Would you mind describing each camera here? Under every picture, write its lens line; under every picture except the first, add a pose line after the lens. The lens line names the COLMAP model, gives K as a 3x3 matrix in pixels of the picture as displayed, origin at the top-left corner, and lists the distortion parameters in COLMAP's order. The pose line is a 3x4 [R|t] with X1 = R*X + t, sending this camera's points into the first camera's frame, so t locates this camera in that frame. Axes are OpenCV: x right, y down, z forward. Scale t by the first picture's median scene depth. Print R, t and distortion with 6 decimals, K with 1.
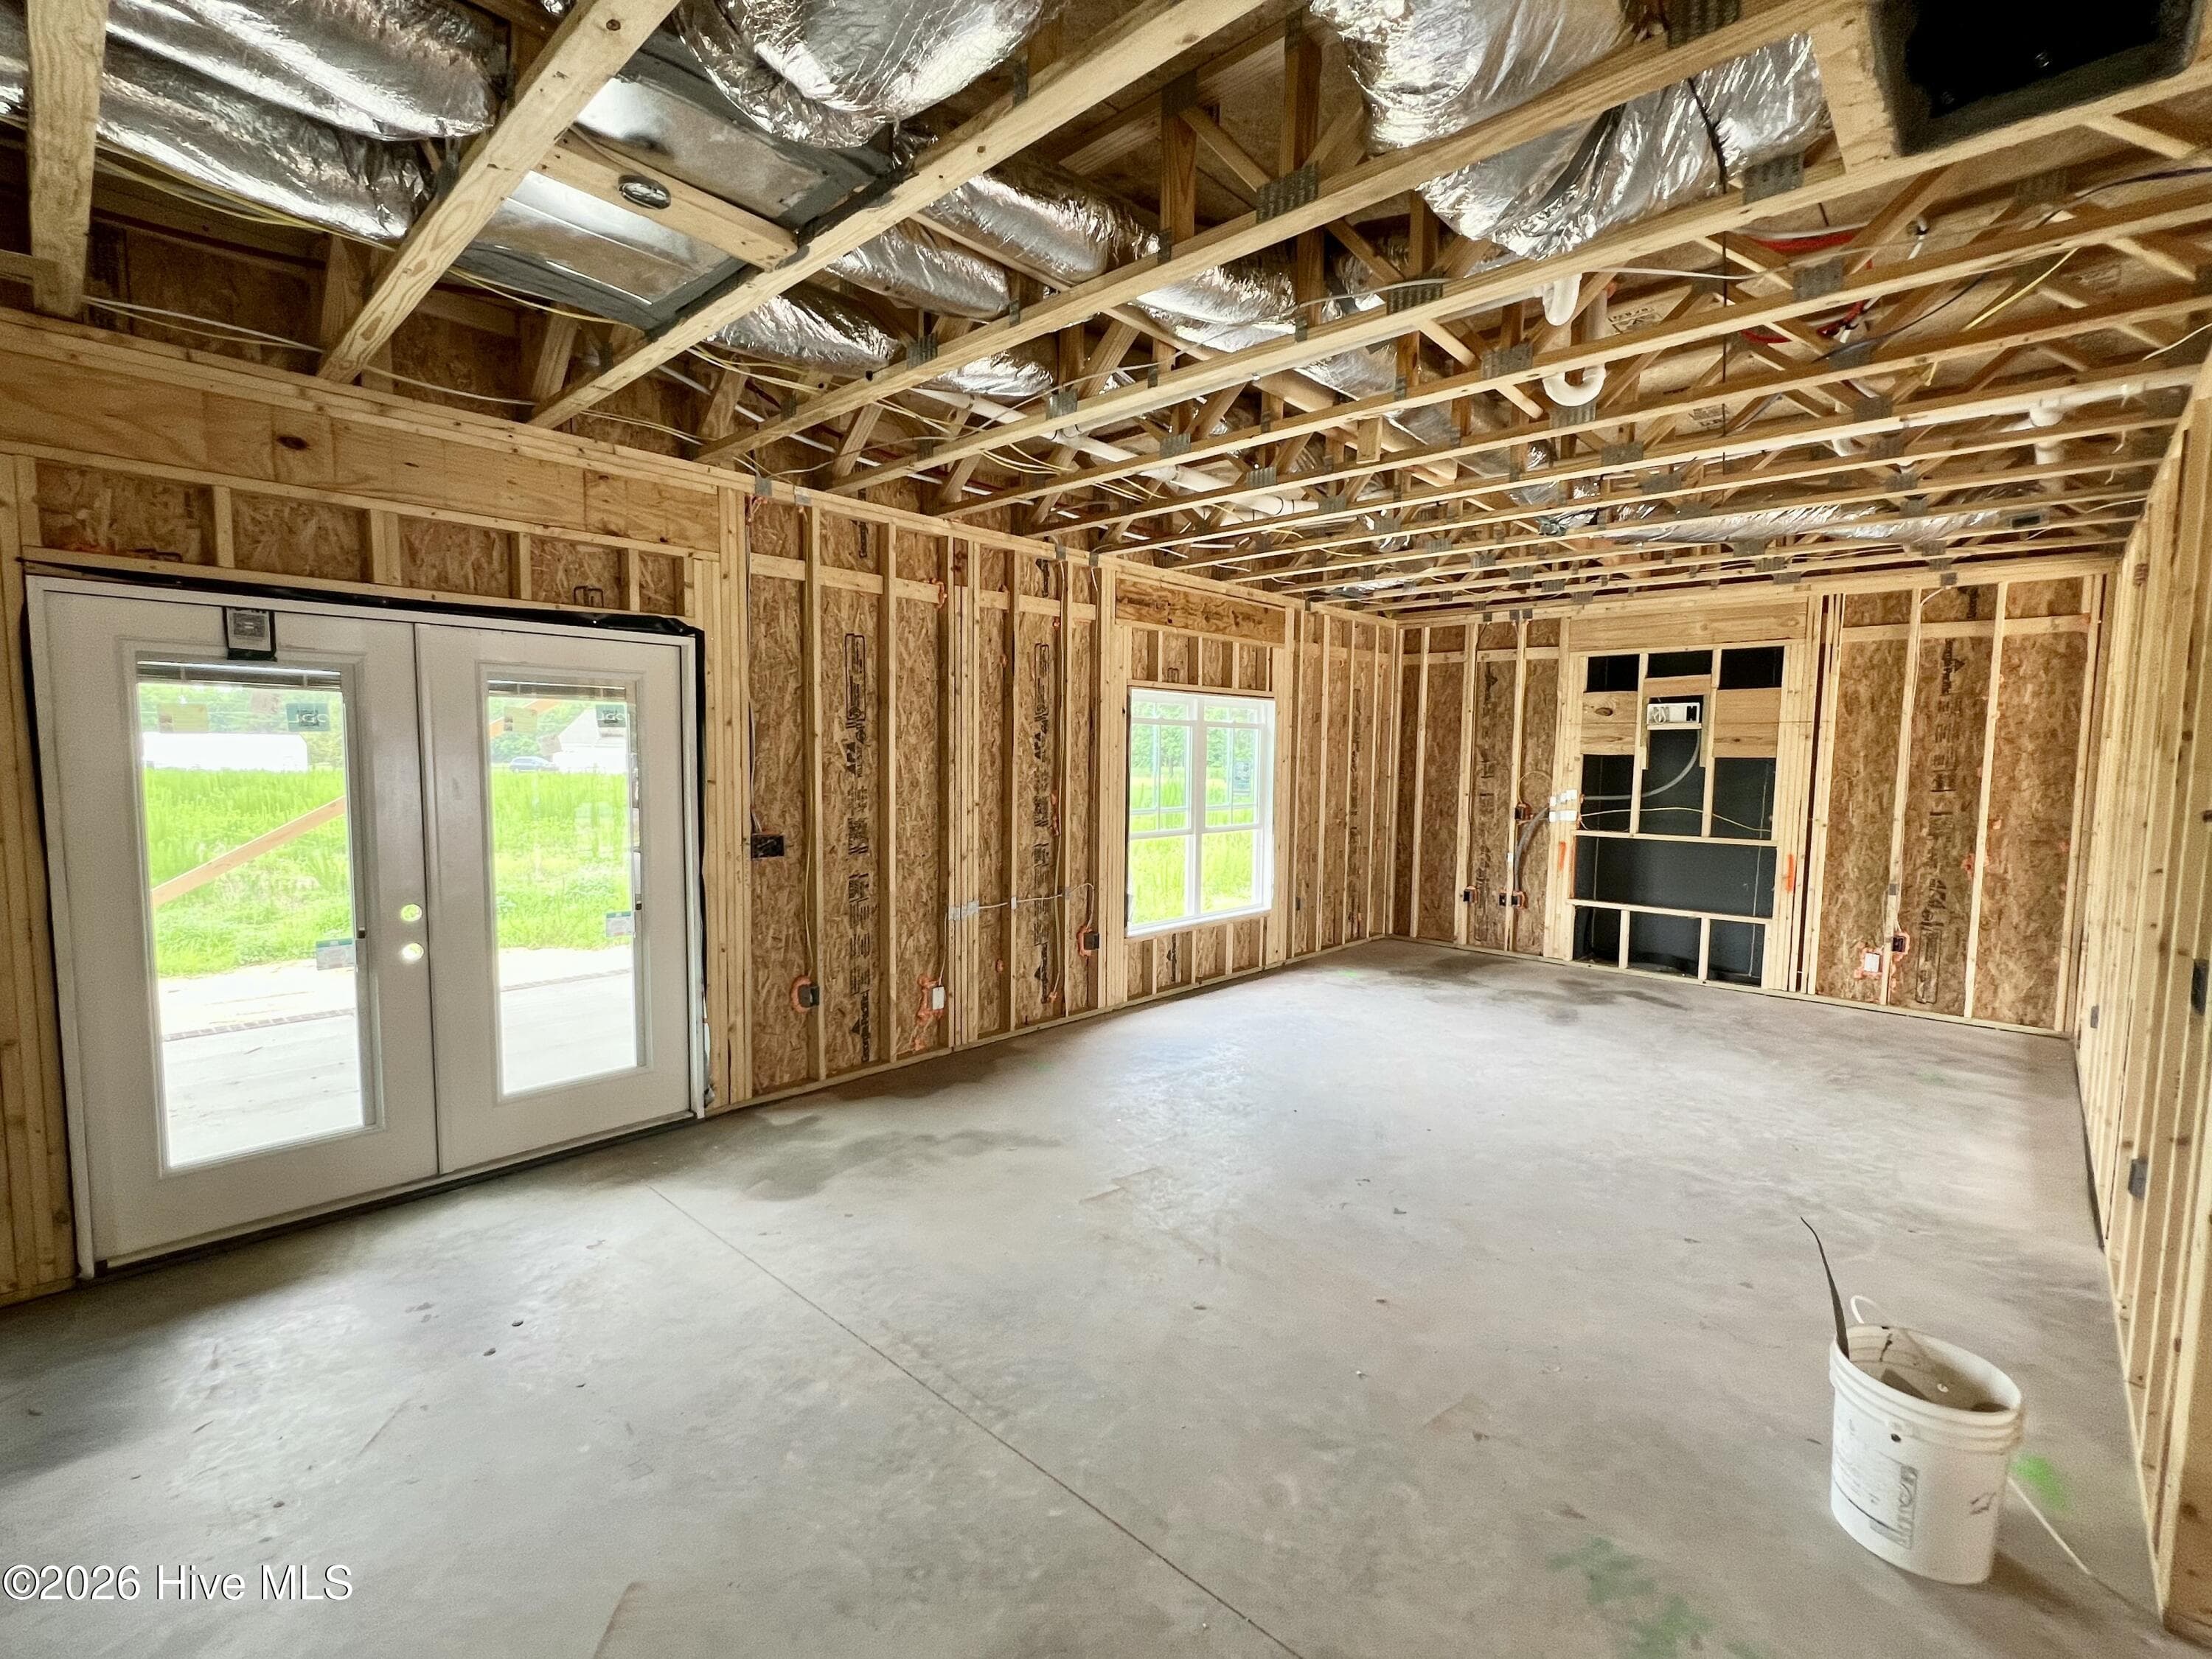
lens RADIAL K [[989.4, 0, 1099.5], [0, 989.4, 834.3], [0, 0, 1]] dist [-0.011491, -0.000349]
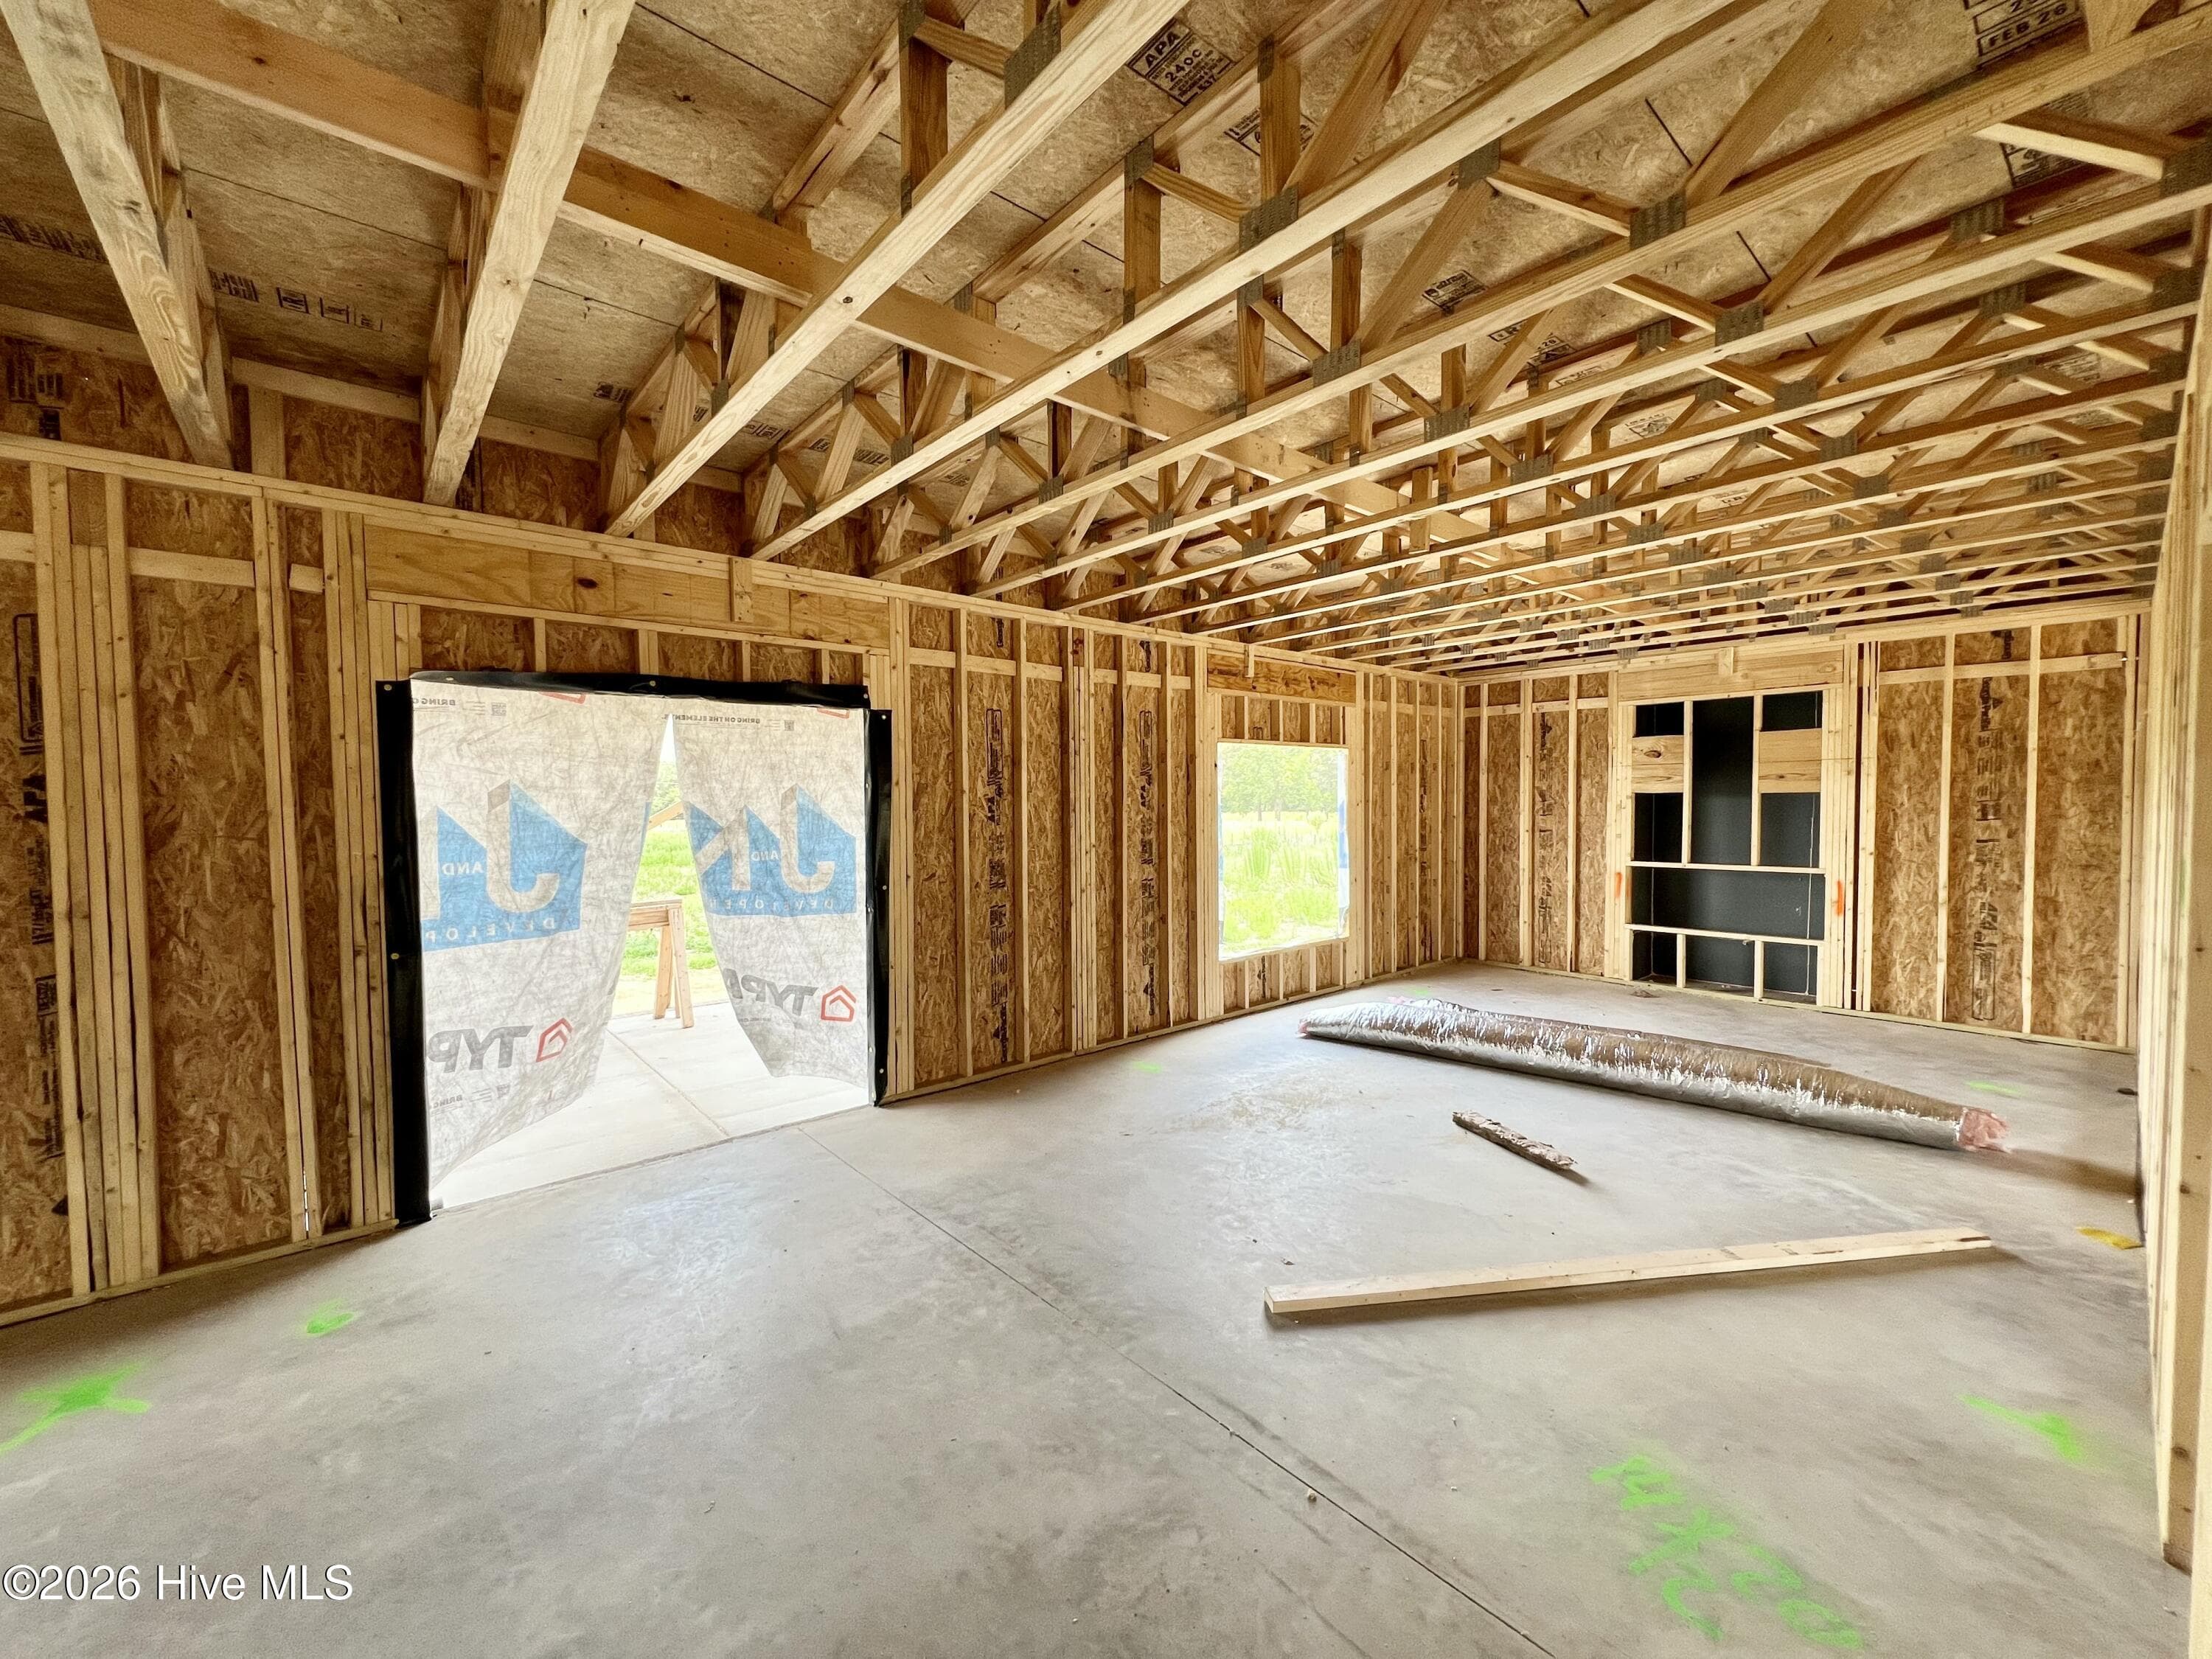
lens RADIAL K [[882.0, 0, 1100.0], [0, 882.0, 828.0], [0, 0, 1]] dist [-0.000428, -0.000377]
pose [[0.994069, -0.017448, -0.107346, -0.001136], [0.011931, 0.998585, -0.051826, 0.003408], [0.108099, 0.050238, 0.992870, -0.064382]]
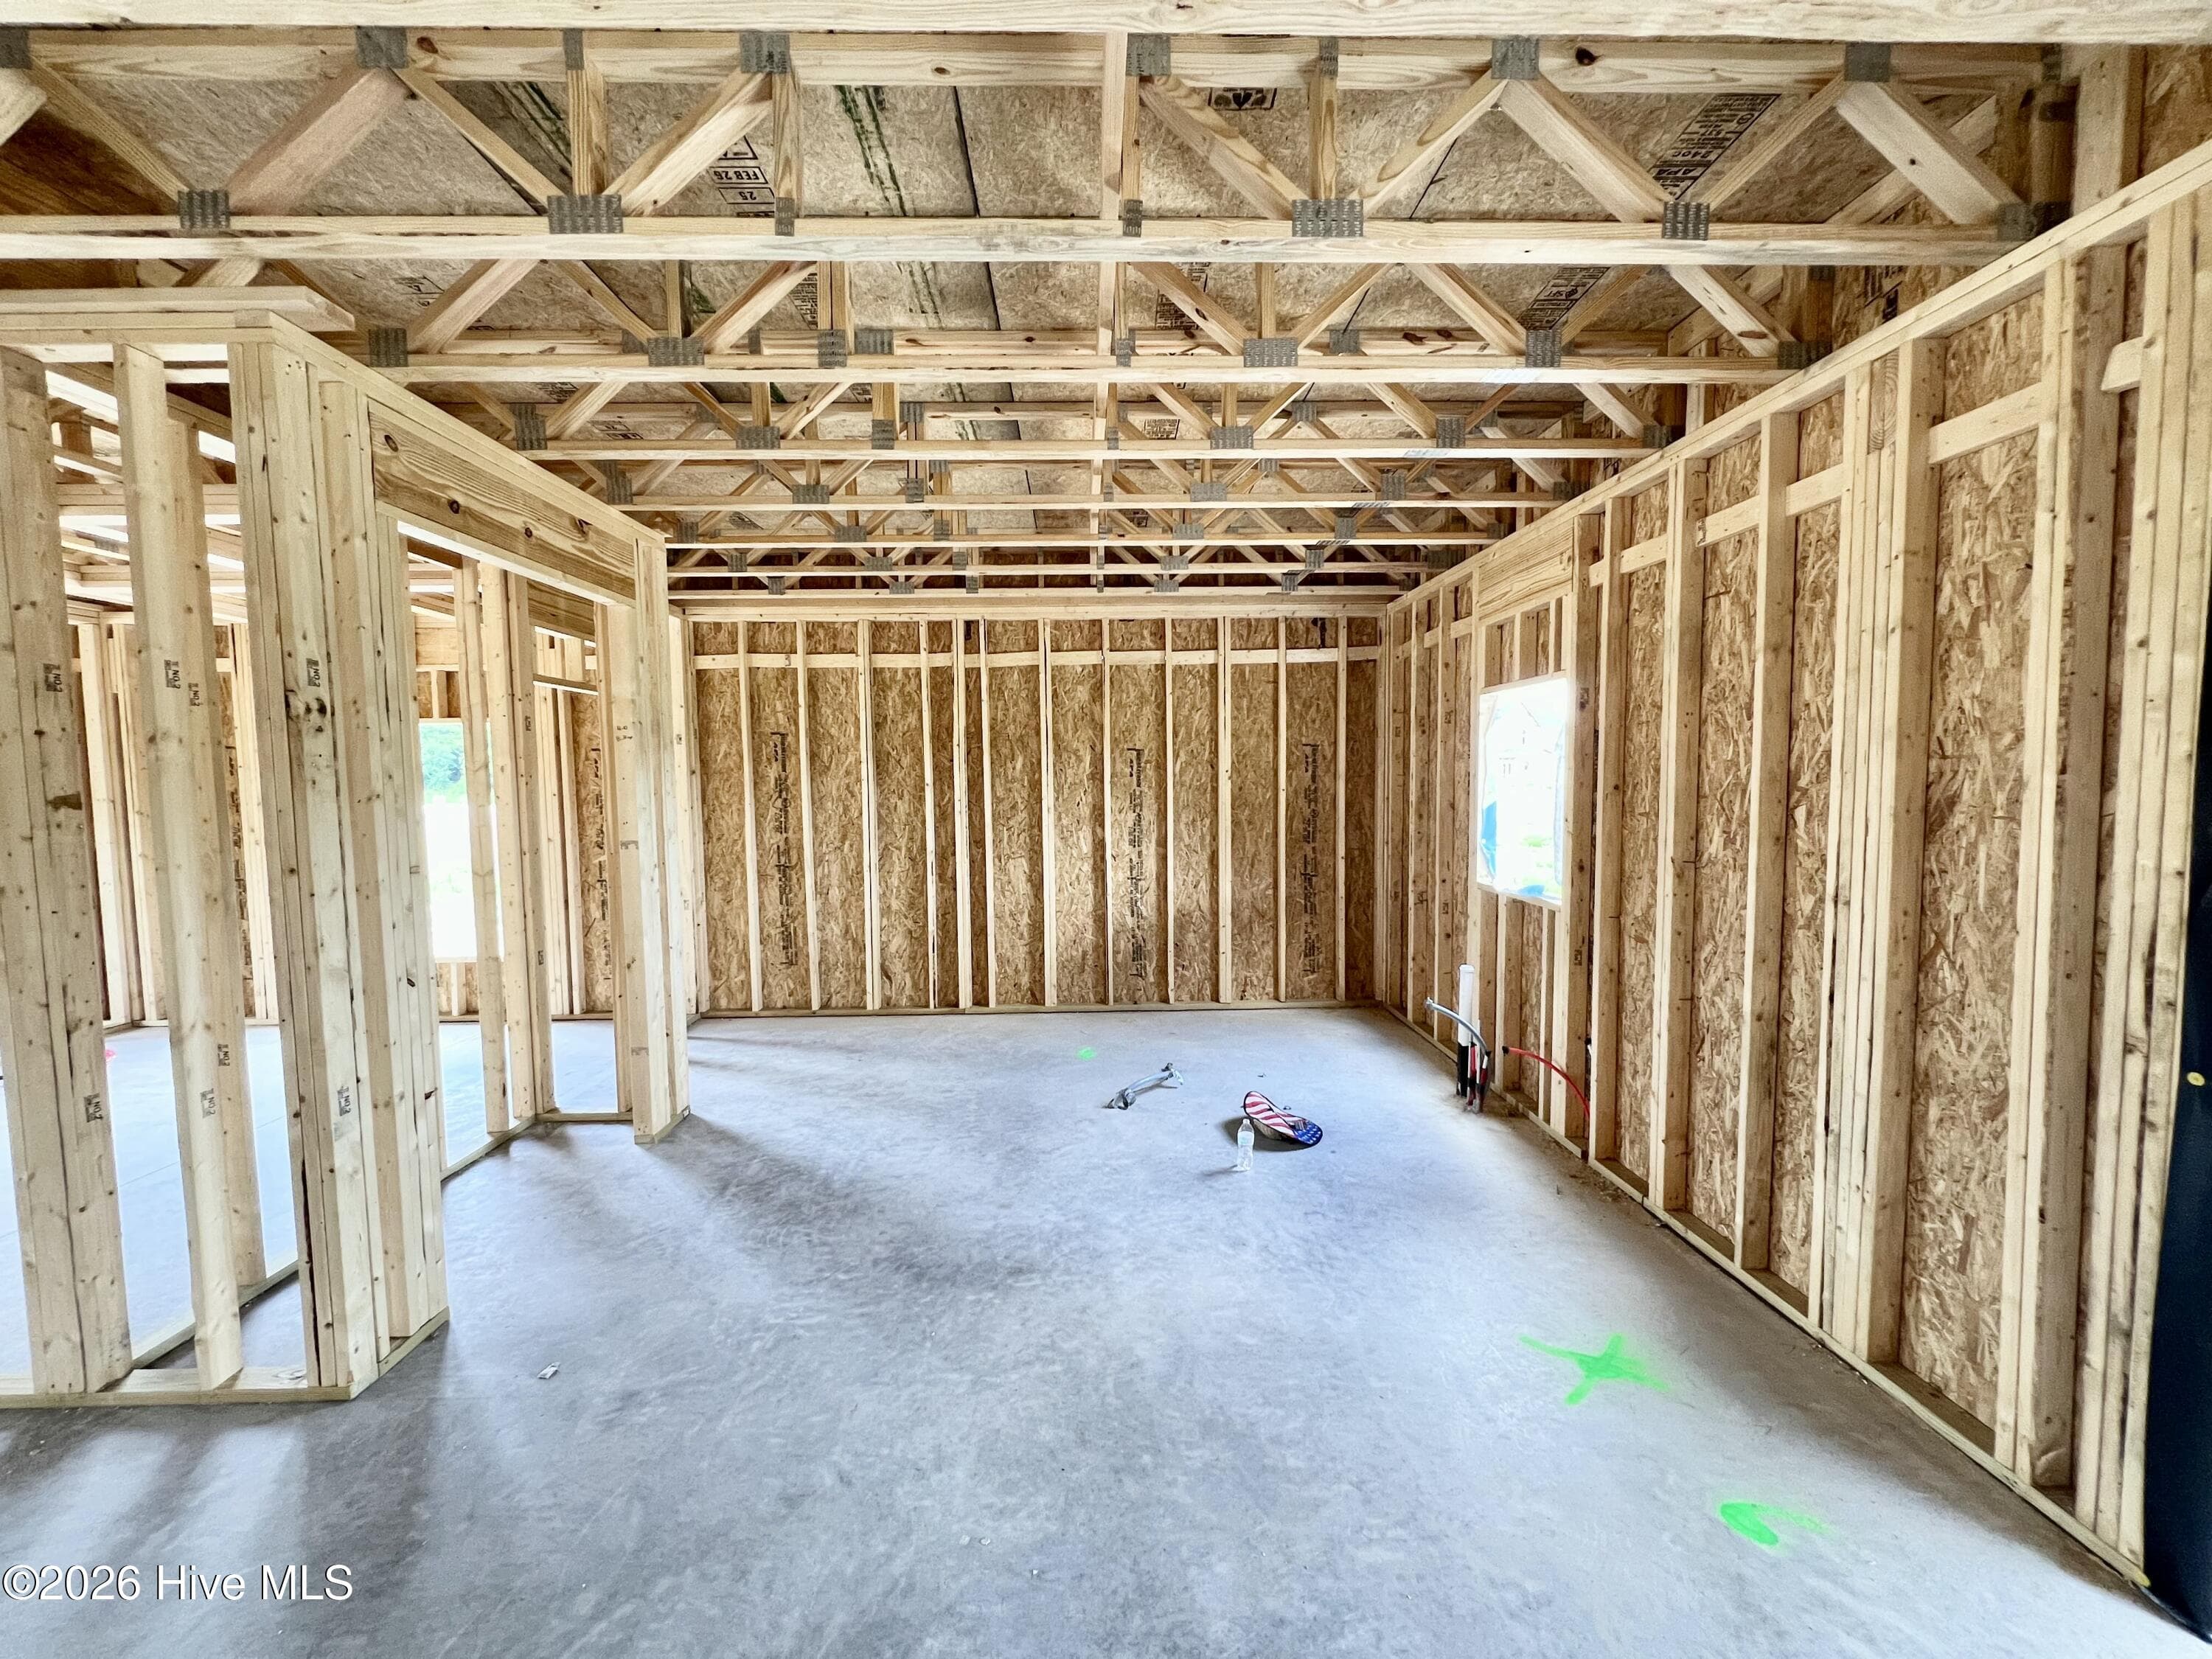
lens RADIAL K [[882.0, 0, 1107.4], [0, 882.0, 832.1], [0, 0, 1]] dist [-0.000428, -0.000377]
pose [[-0.718950, 0.035217, -0.694169, -0.103679], [-0.055654, 0.992592, 0.107998, -0.052712], [0.692831, 0.116278, -0.711664, 0.581952]]
